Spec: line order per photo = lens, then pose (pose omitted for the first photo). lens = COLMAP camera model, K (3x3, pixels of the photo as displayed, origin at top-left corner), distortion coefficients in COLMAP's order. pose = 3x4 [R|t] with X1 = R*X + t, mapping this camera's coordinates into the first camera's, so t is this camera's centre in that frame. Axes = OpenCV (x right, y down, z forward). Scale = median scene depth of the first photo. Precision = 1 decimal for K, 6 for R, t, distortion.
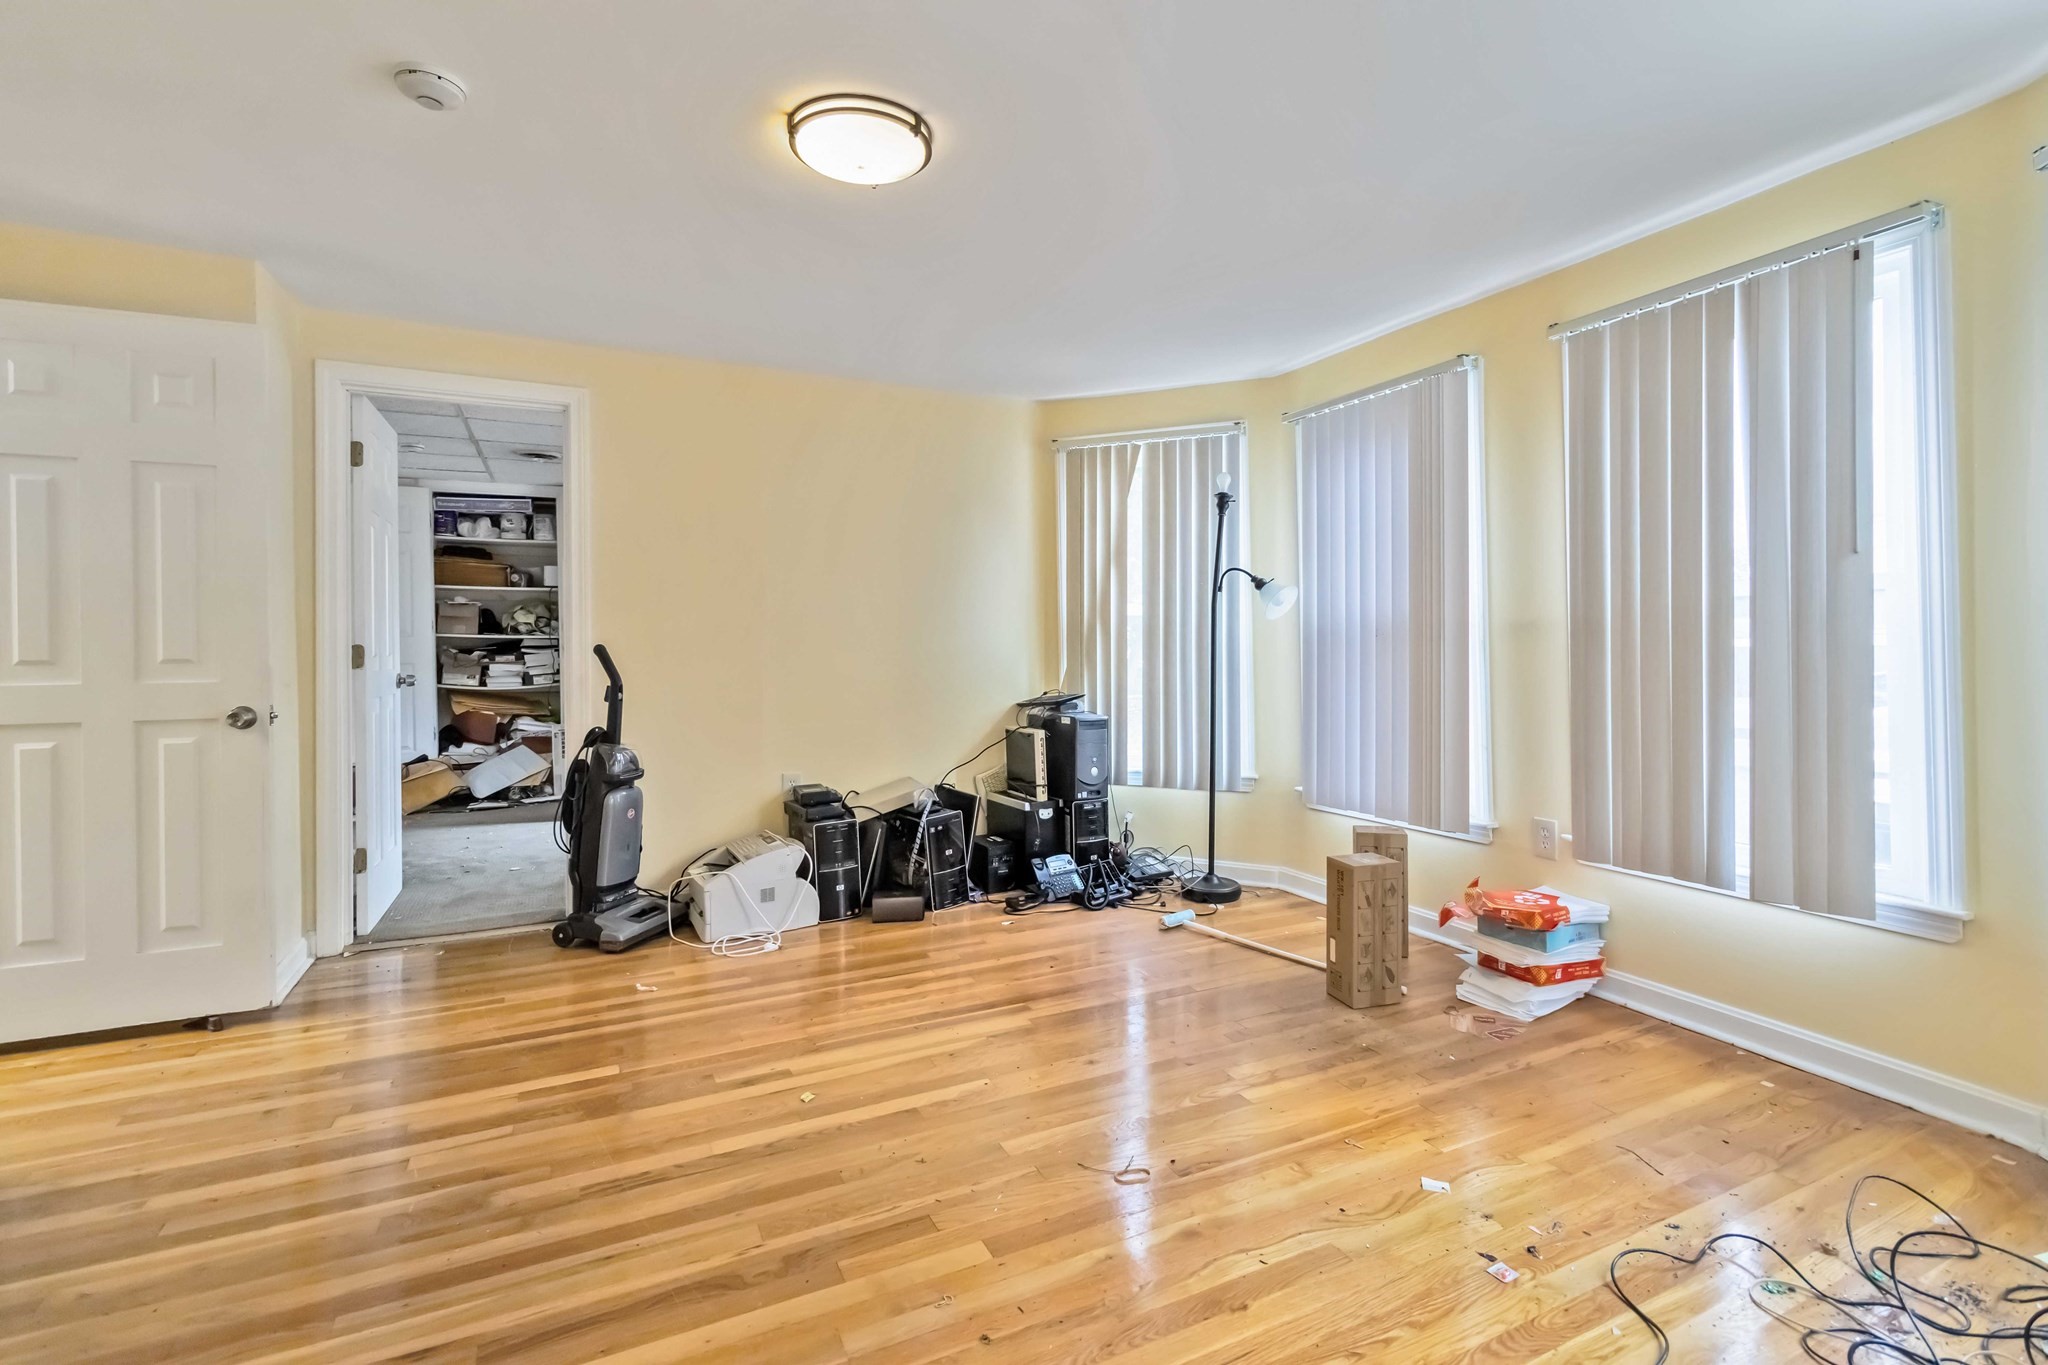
lens RADIAL K [[948.7, 0, 1032.5], [0, 948.7, 650.6], [0, 0, 1]] dist [0.001574, 0.000220]
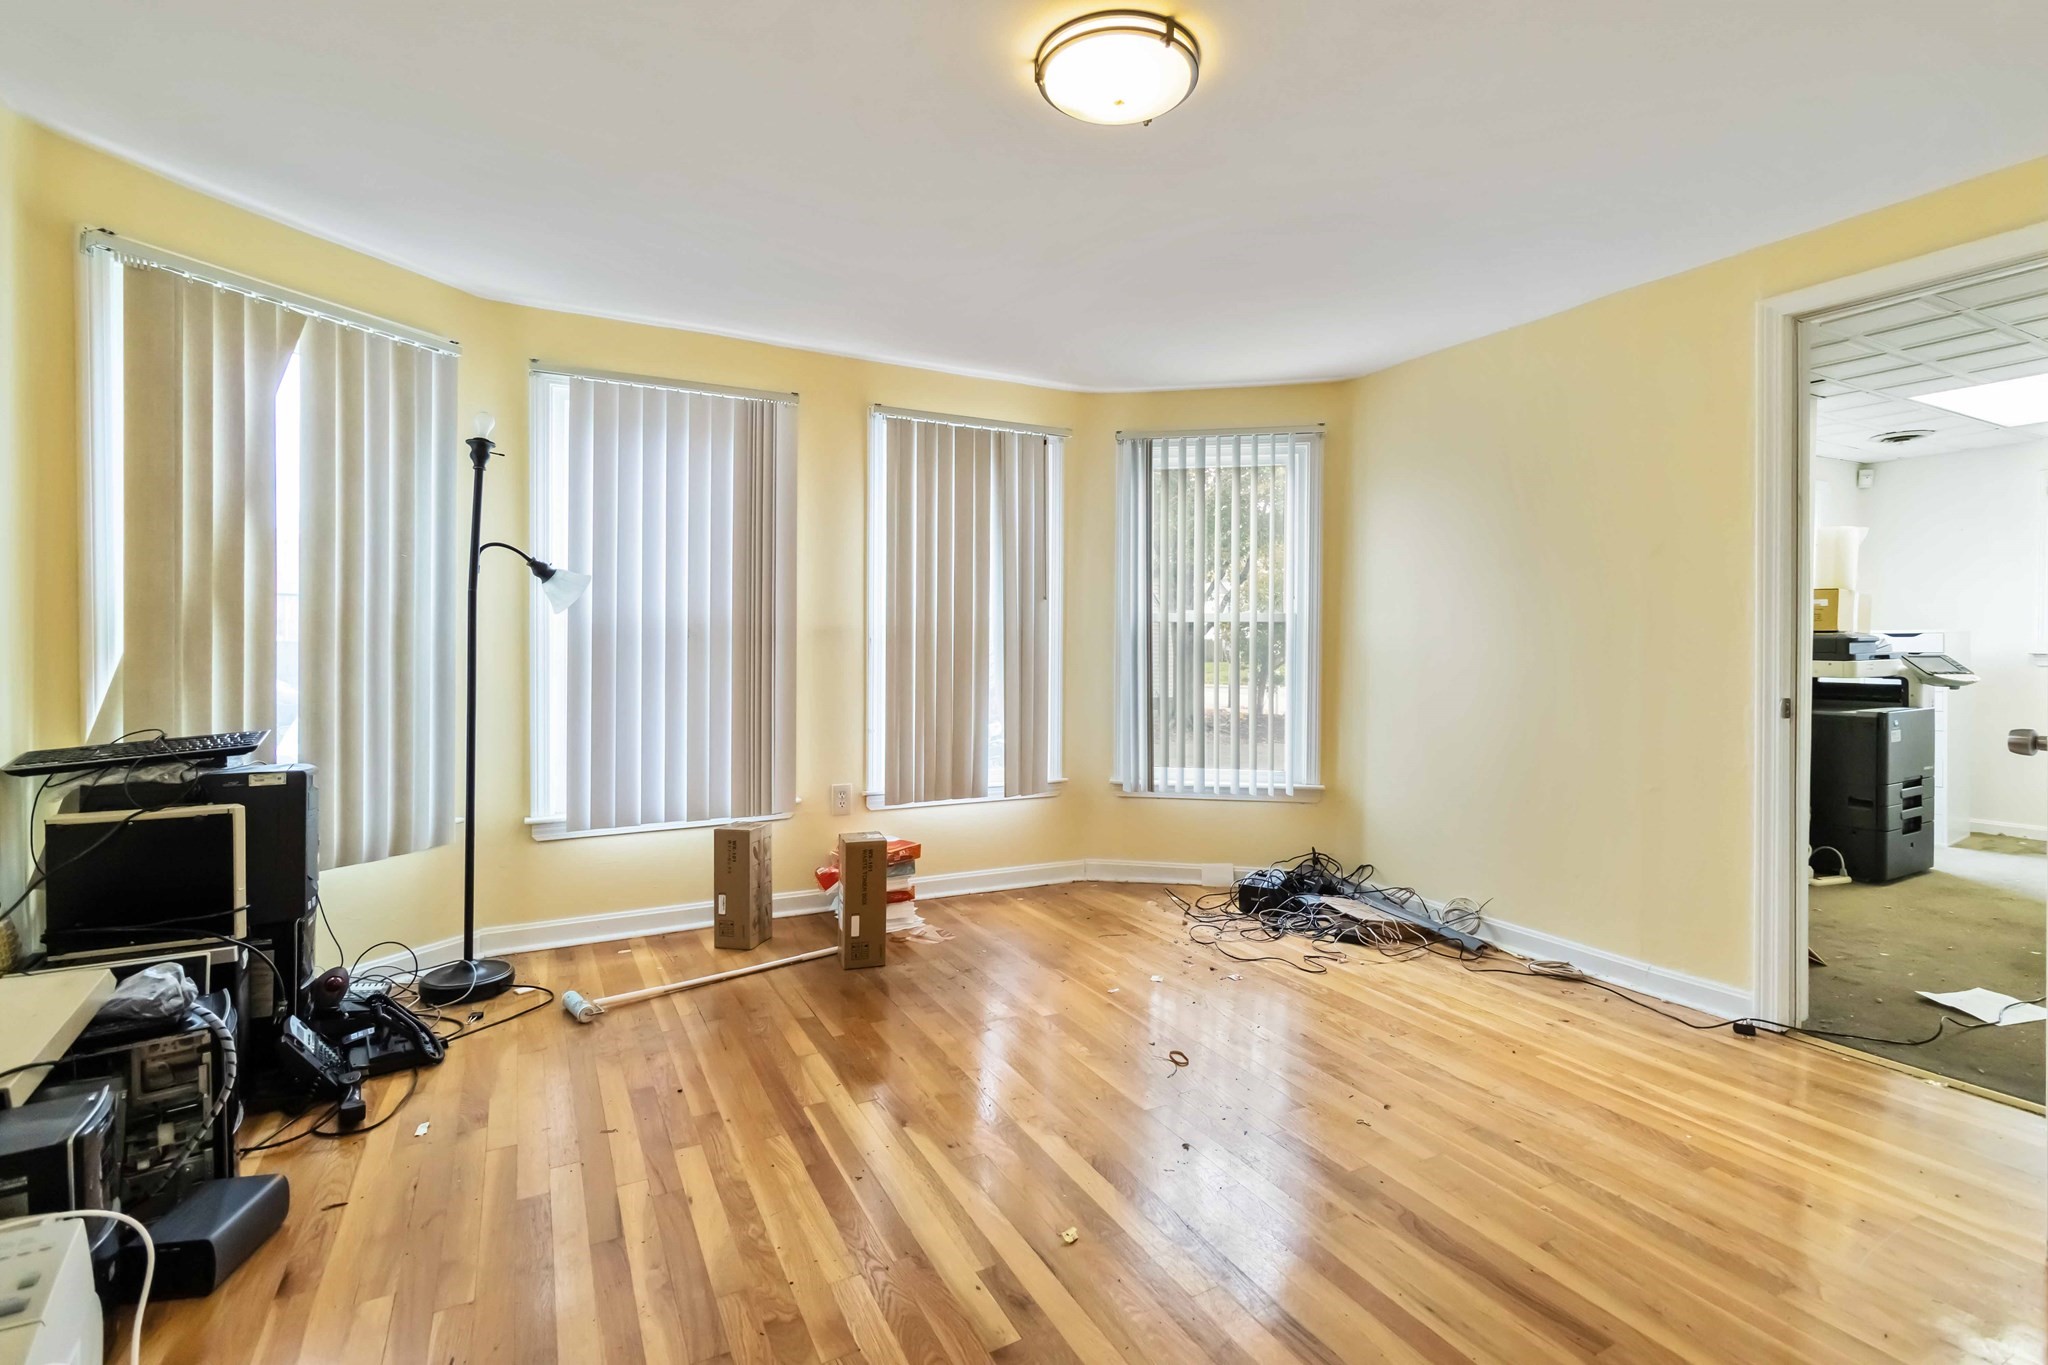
lens RADIAL K [[956.8, 0, 1051.7], [0, 956.8, 638.9], [0, 0, 1]] dist [0.000306, -0.000481]
pose [[-0.052382, 0.001372, 0.998626, -0.510718], [-0.001804, 0.999997, -0.001469, -0.009641], [-0.998625, -0.001878, -0.052380, 0.528788]]
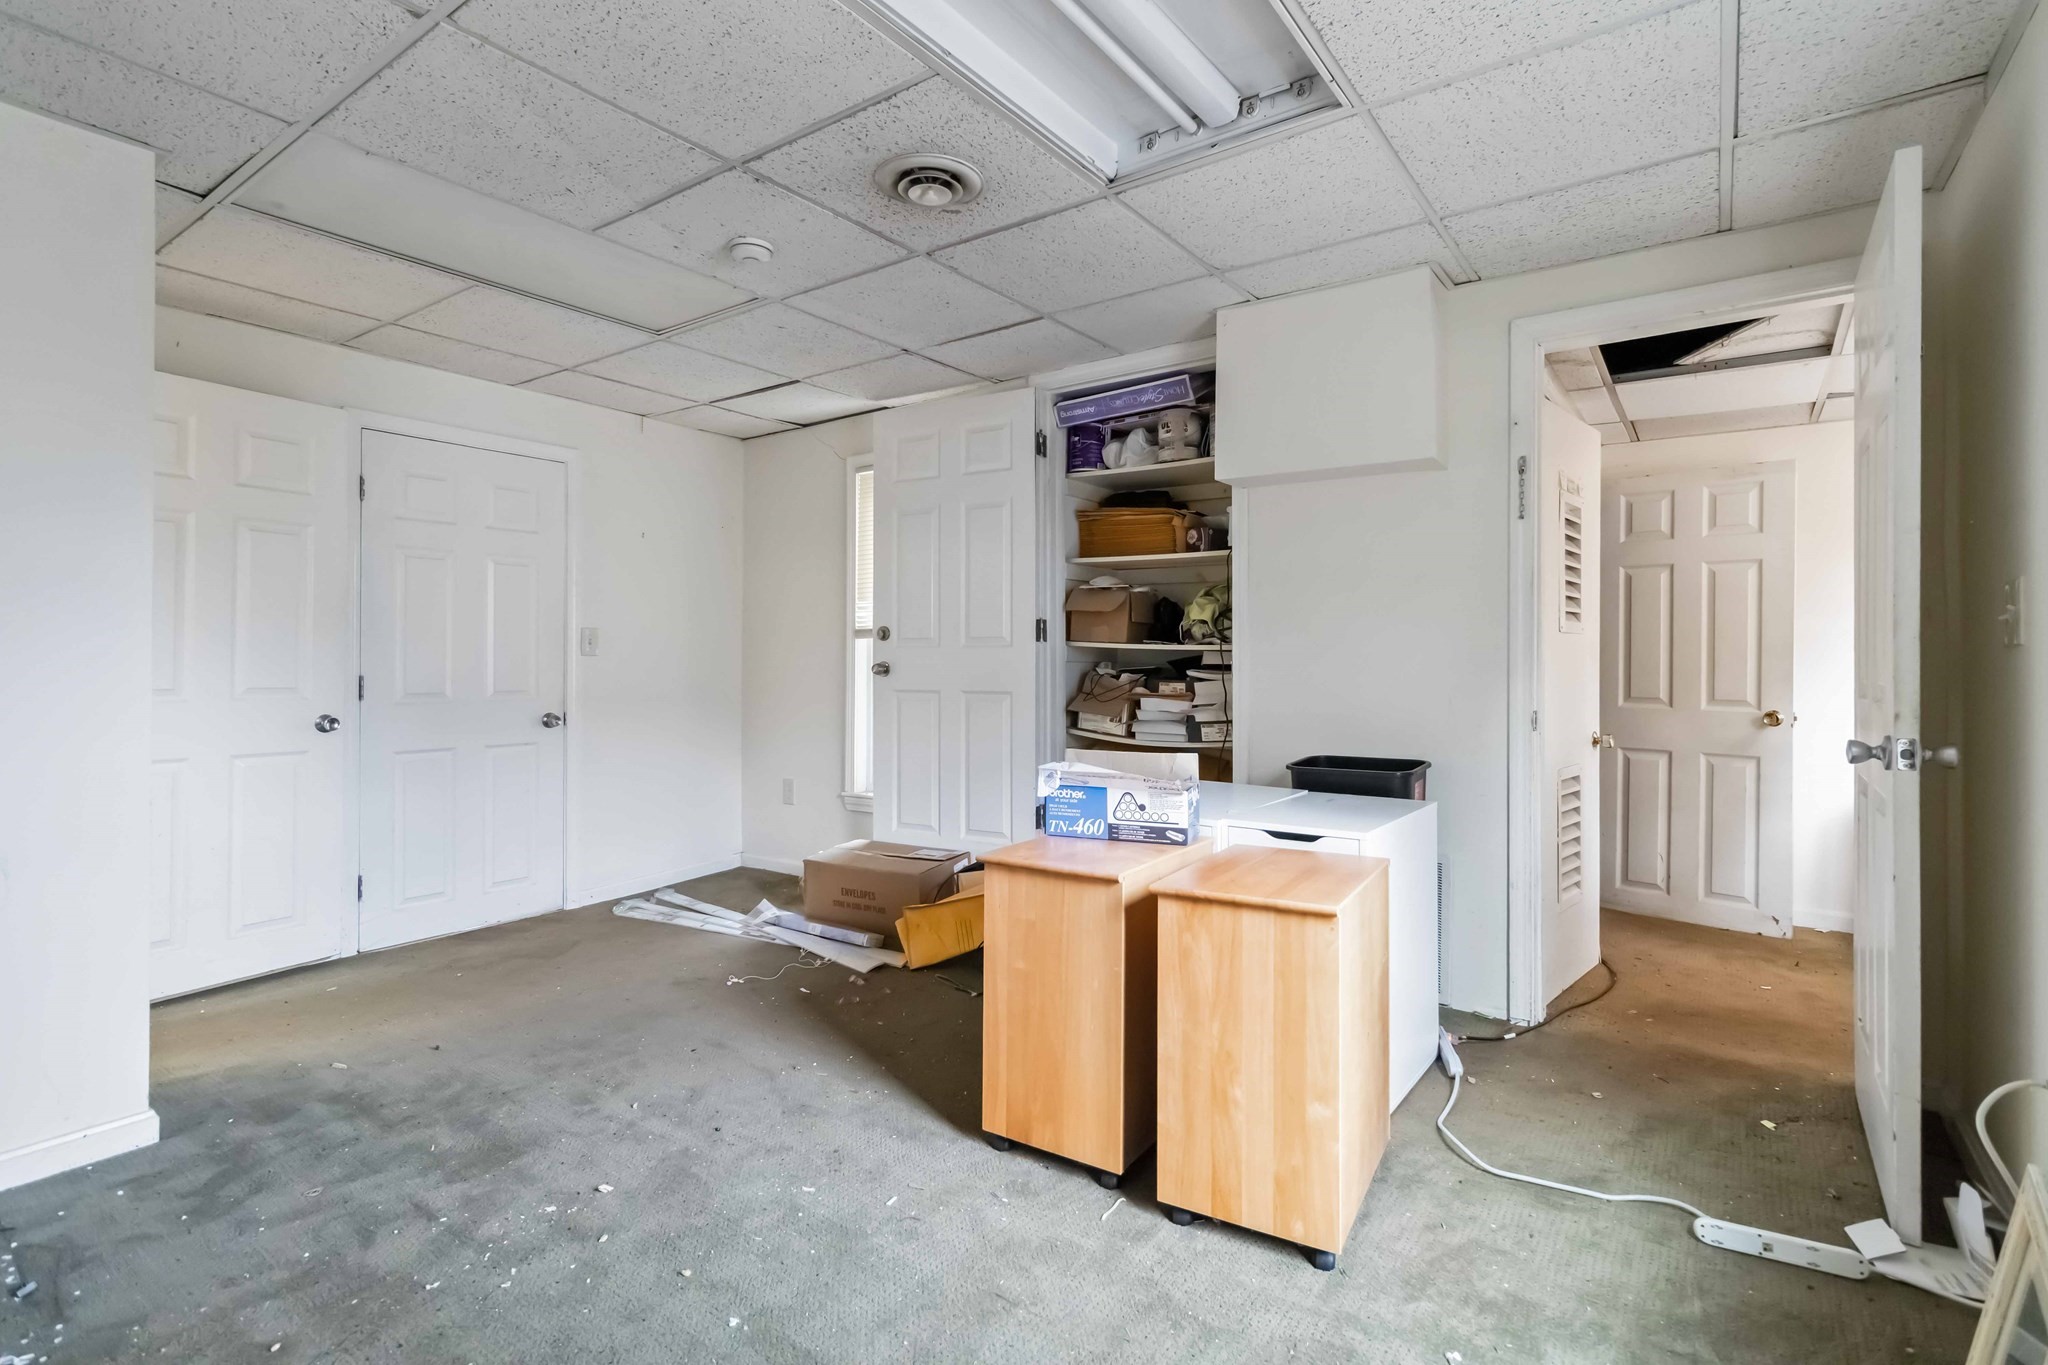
lens RADIAL K [[969.2, 0, 1028.2], [0, 969.2, 666.5], [0, 0, 1]] dist [0.000141, -0.000099]
pose [[0.470727, 0.012755, -0.882187, -0.176533], [-0.014984, 0.999867, 0.006461, -0.009588], [0.882152, 0.010177, 0.470855, 1.058277]]
